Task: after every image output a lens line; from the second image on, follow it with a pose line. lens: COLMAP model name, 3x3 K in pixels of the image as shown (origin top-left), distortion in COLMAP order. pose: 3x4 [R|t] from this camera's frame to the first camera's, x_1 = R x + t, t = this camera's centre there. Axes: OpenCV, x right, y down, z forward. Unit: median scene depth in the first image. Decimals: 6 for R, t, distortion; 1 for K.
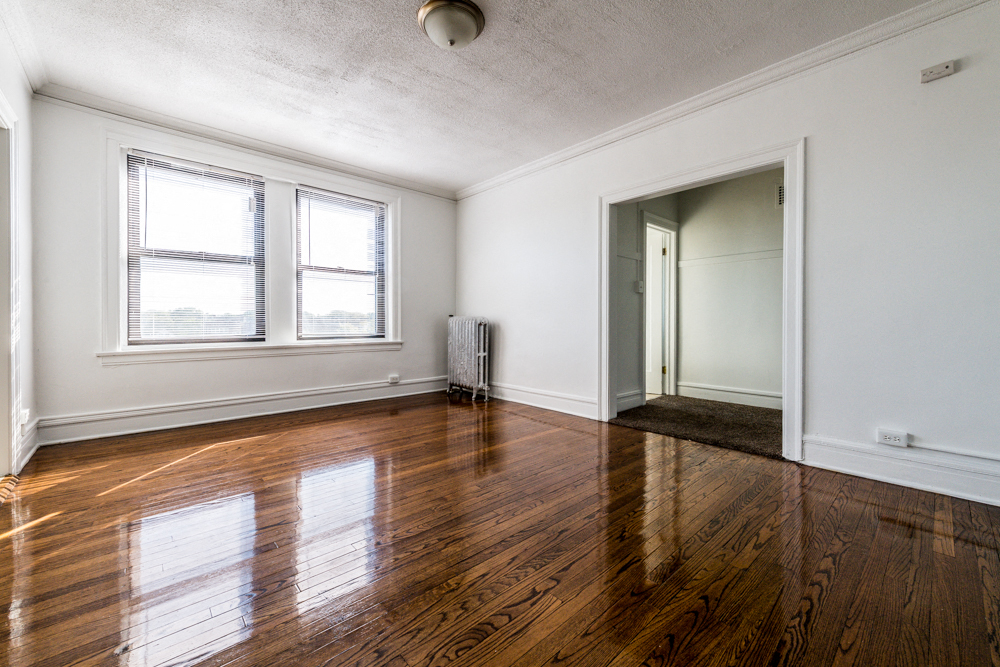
lens RADIAL K [[396.1, 0, 504.1], [0, 396.1, 323.8], [0, 0, 1]] dist [0.002039, 0.000244]
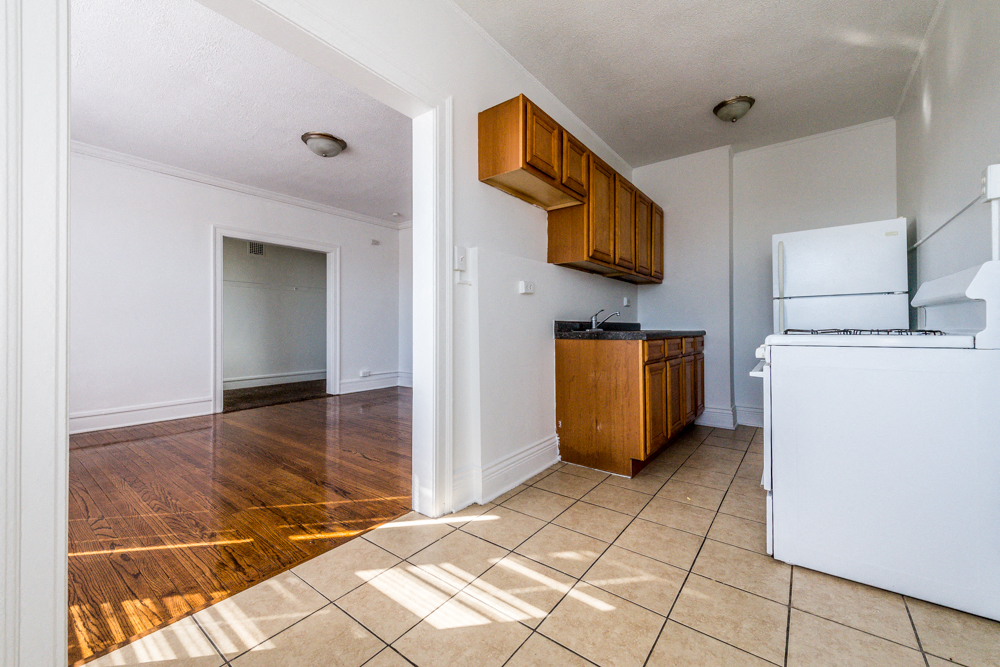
lens RADIAL K [[396.1, 0, 504.1], [0, 396.1, 323.8], [0, 0, 1]] dist [0.002039, 0.000244]
pose [[-0.178076, 0.005483, 0.984002, -1.581689], [0.008589, 0.999955, -0.004017, -0.021370], [-0.983979, 0.007737, -0.178115, 0.497704]]
